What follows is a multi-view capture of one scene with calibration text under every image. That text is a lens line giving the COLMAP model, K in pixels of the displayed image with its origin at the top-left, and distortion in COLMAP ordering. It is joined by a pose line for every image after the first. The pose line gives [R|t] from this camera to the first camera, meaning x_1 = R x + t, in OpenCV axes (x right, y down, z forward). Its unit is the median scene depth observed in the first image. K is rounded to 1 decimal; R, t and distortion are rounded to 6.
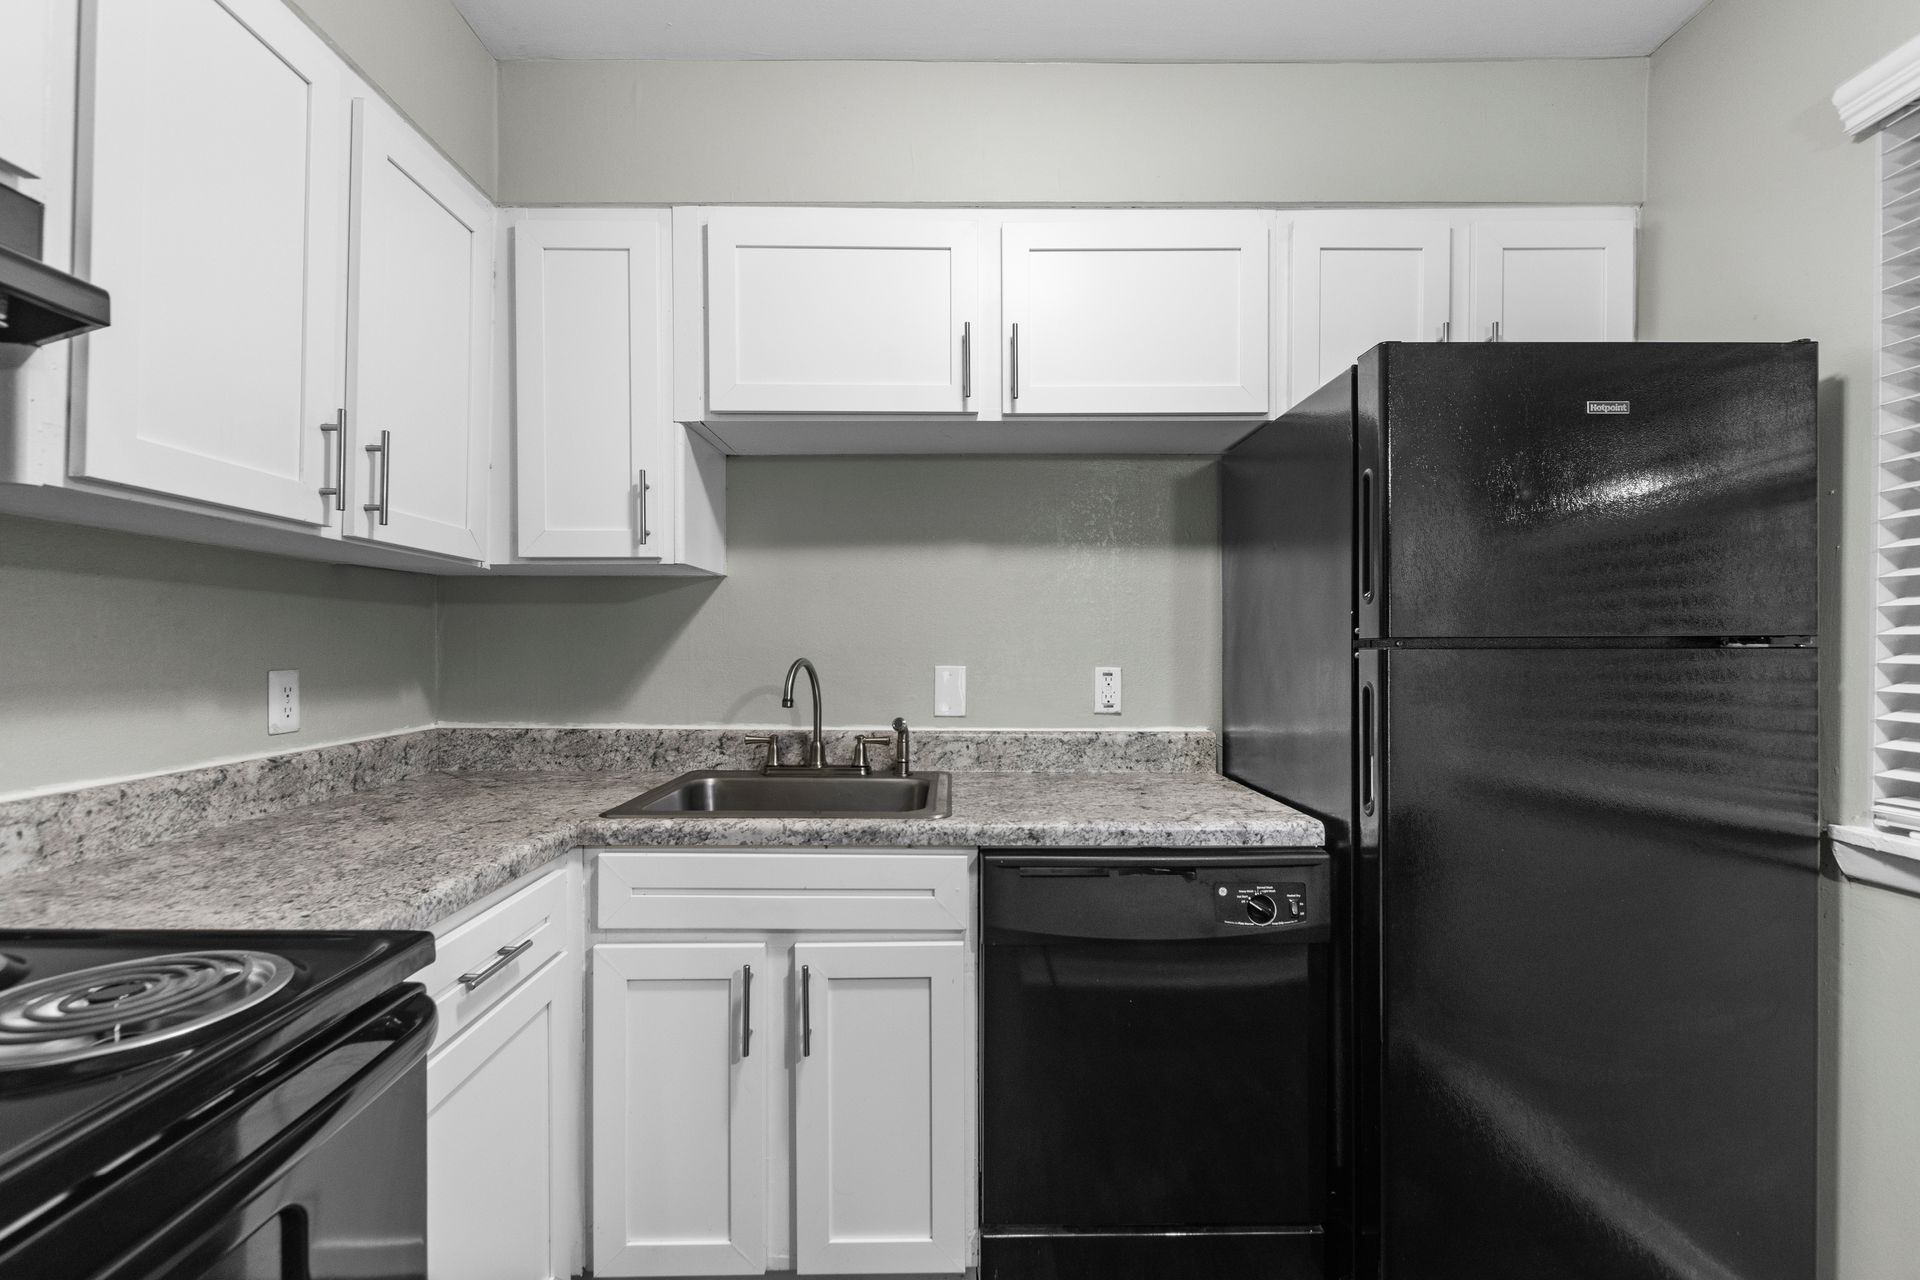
lens RADIAL K [[841.2, 0, 950.4], [0, 841.2, 652.9], [0, 0, 1]] dist [0.004778, -0.001174]
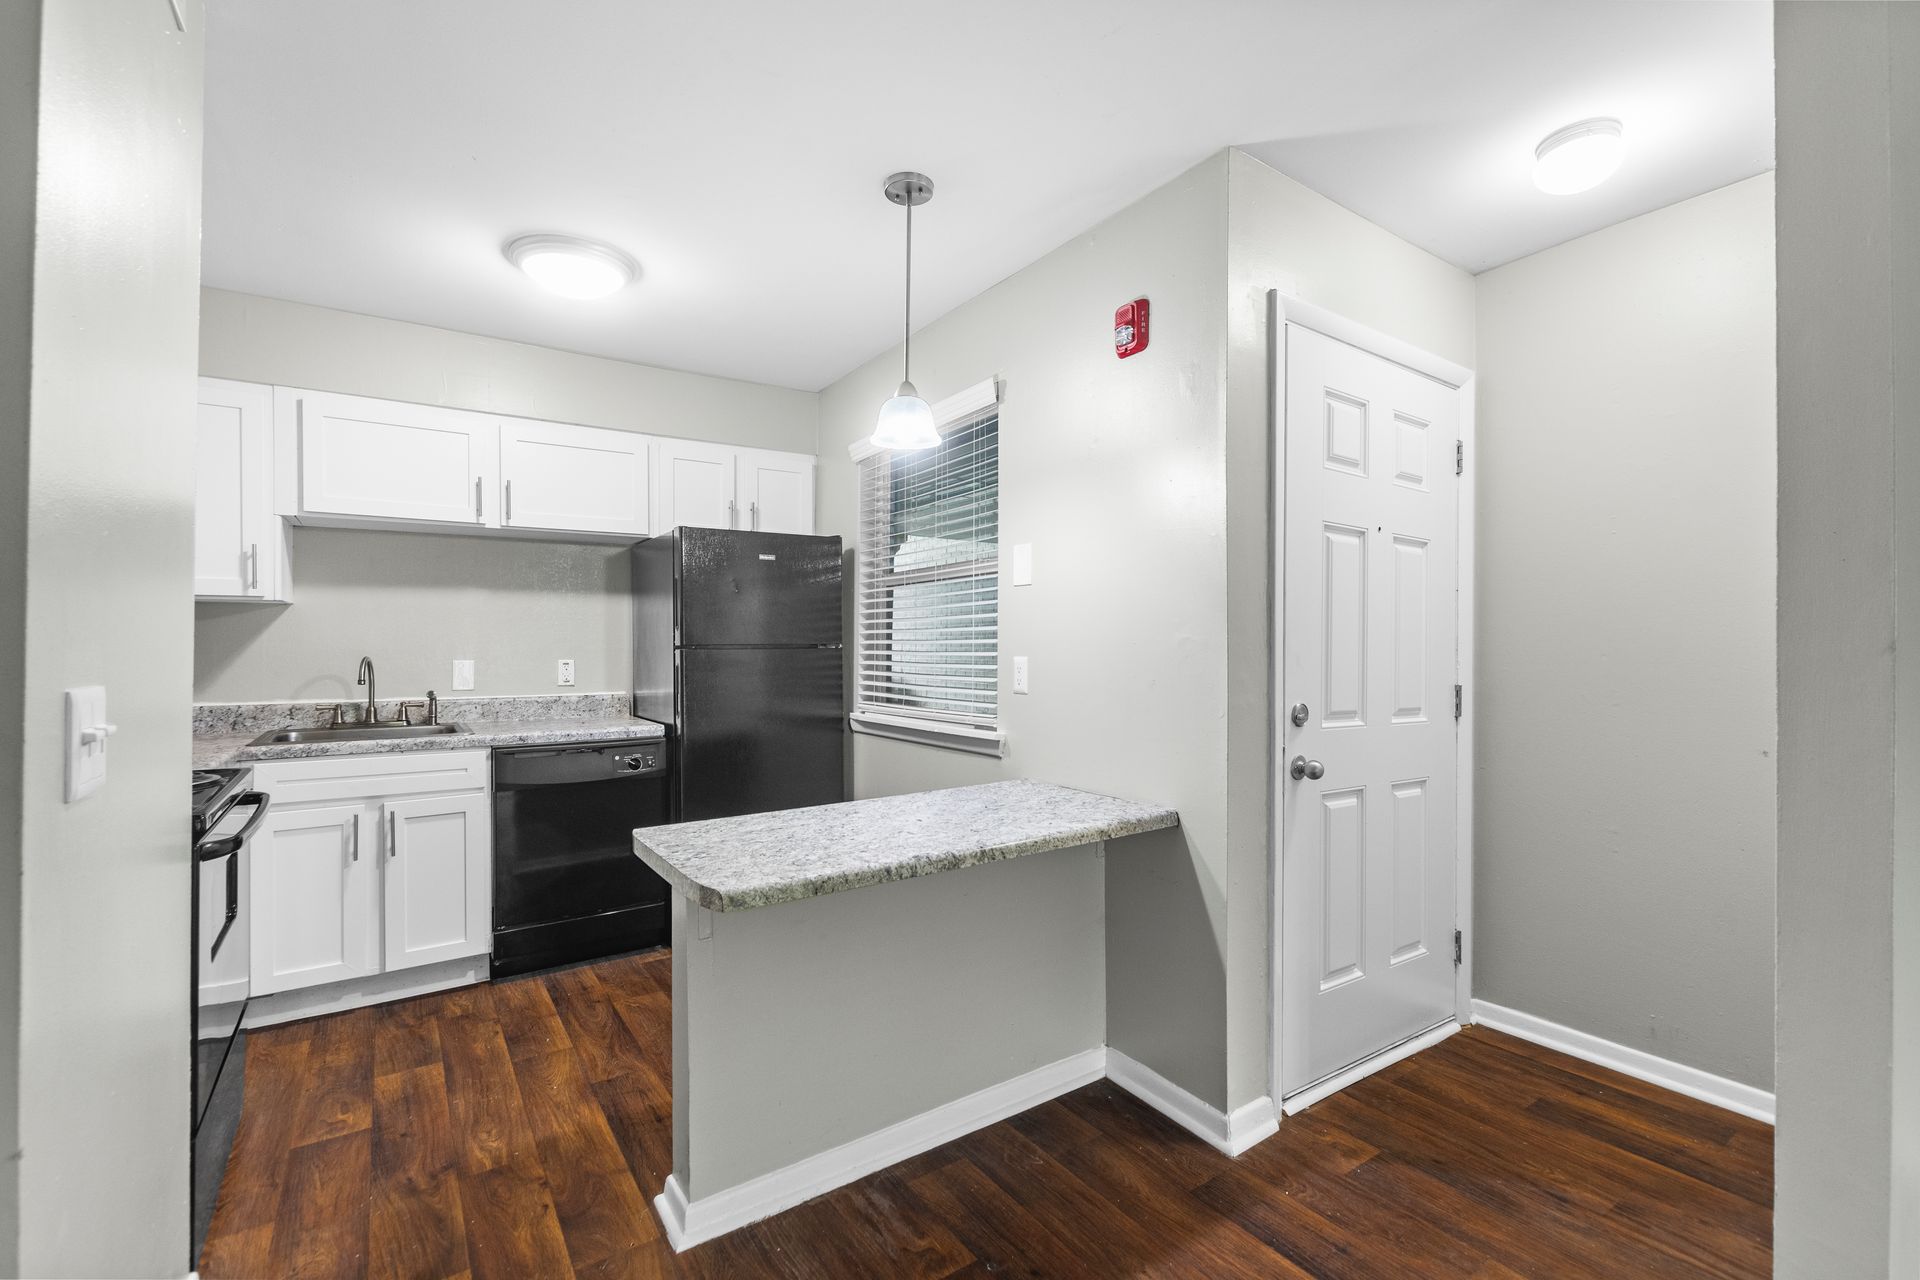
lens RADIAL K [[841.2, 0, 966.6], [0, 841.2, 645.9], [0, 0, 1]] dist [0.004778, -0.001174]
pose [[0.826499, -0.003644, 0.562927, -0.162227], [0.005983, 0.999979, -0.002310, -0.004730], [-0.562907, 0.005277, 0.826504, -1.334111]]
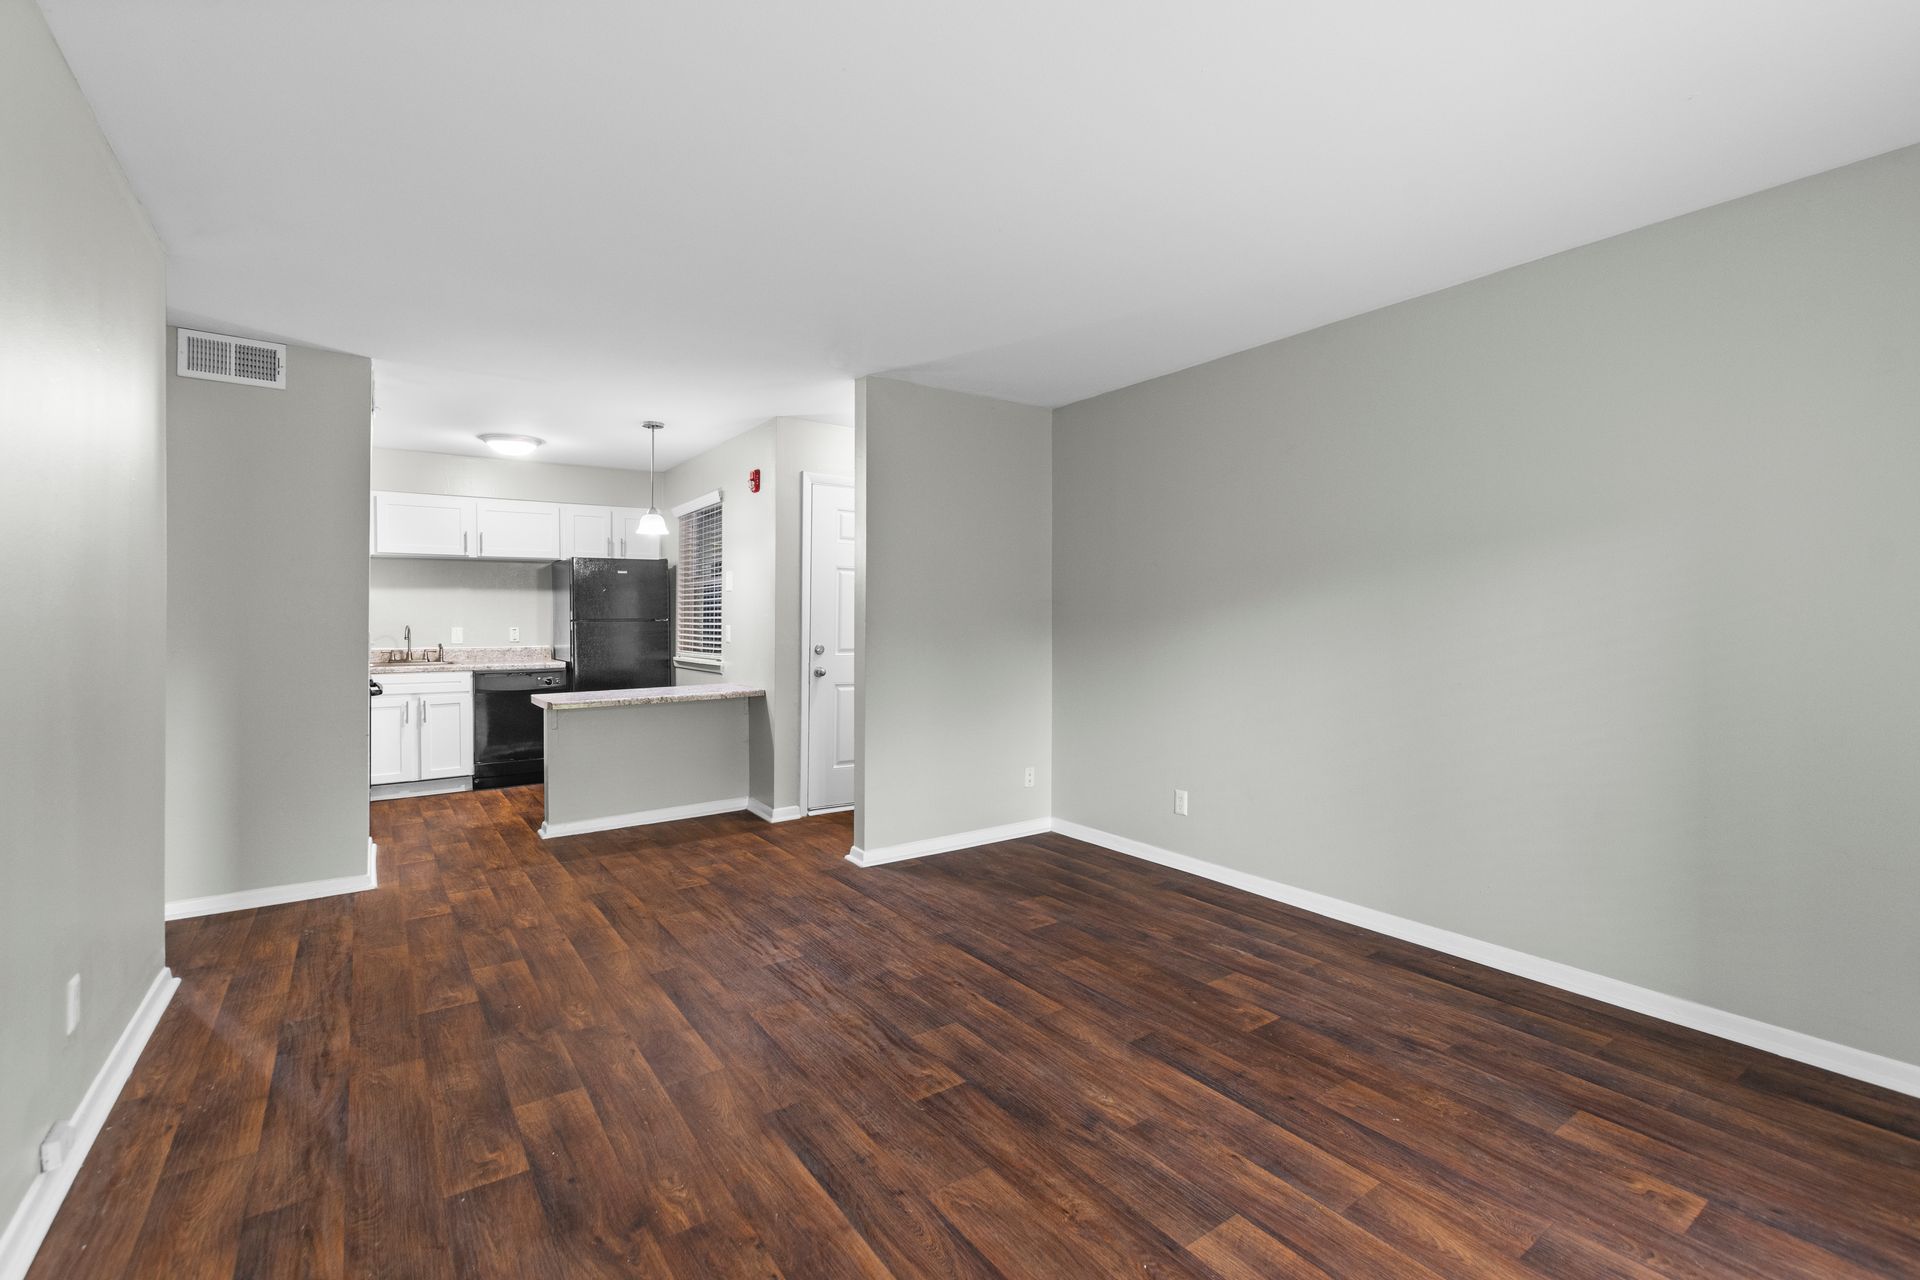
lens RADIAL K [[841.2, 0, 960.0], [0, 841.2, 624.3], [0, 0, 1]] dist [0.004778, -0.001174]
pose [[0.818526, -0.006887, 0.574429, -0.370681], [0.004825, 0.999975, 0.005113, -0.004339], [-0.574450, -0.001413, 0.818539, -3.616544]]
